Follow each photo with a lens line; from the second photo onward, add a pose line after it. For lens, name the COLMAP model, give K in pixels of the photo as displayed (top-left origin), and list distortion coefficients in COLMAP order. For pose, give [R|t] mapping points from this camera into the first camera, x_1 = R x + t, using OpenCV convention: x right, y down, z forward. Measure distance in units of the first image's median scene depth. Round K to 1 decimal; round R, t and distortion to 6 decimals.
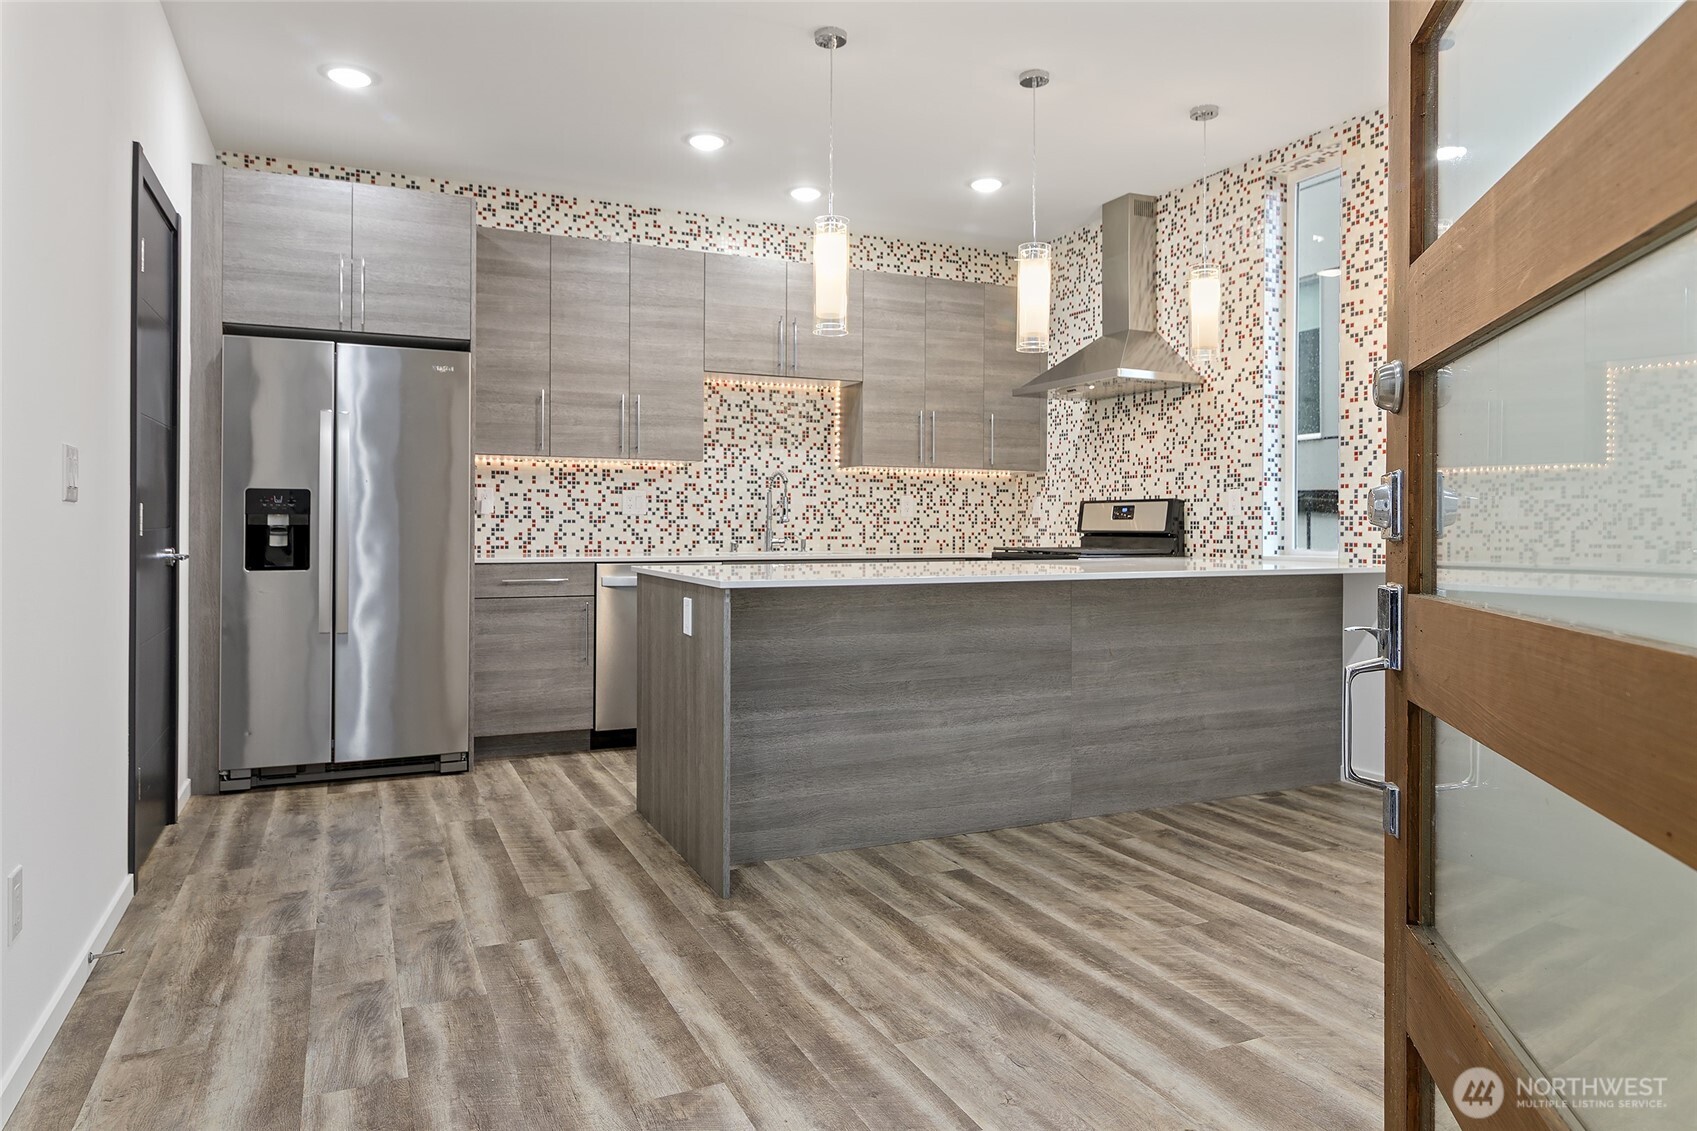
lens RADIAL K [[1088.6, 0, 856.5], [0, 1088.6, 516.4], [0, 0, 1]] dist [0.006607, -0.000881]
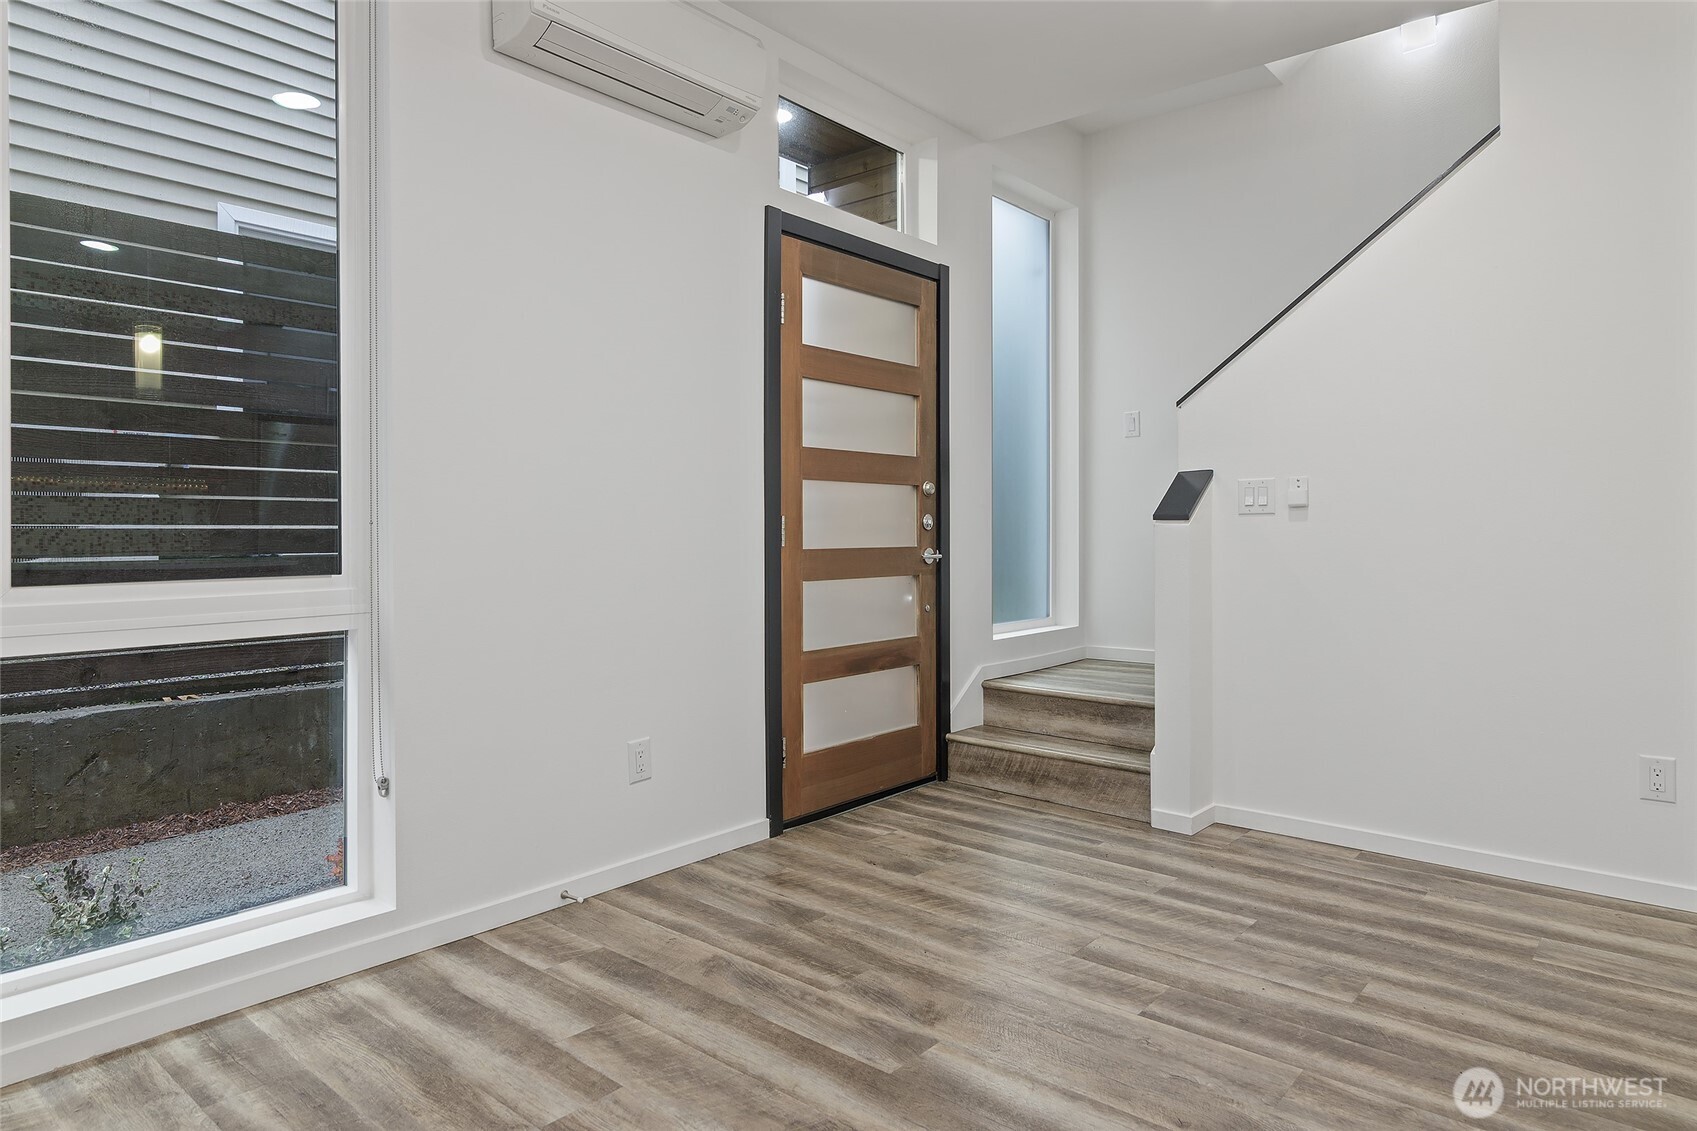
lens RADIAL K [[1036.4, 0, 846.1], [0, 1036.4, 555.6], [0, 0, 1]] dist [0.004741, -0.004512]
pose [[-0.906865, 0.006798, -0.421366, 0.336010], [-0.001569, 0.999809, 0.019506, 0.007027], [0.421418, 0.018350, -0.906681, 0.710554]]
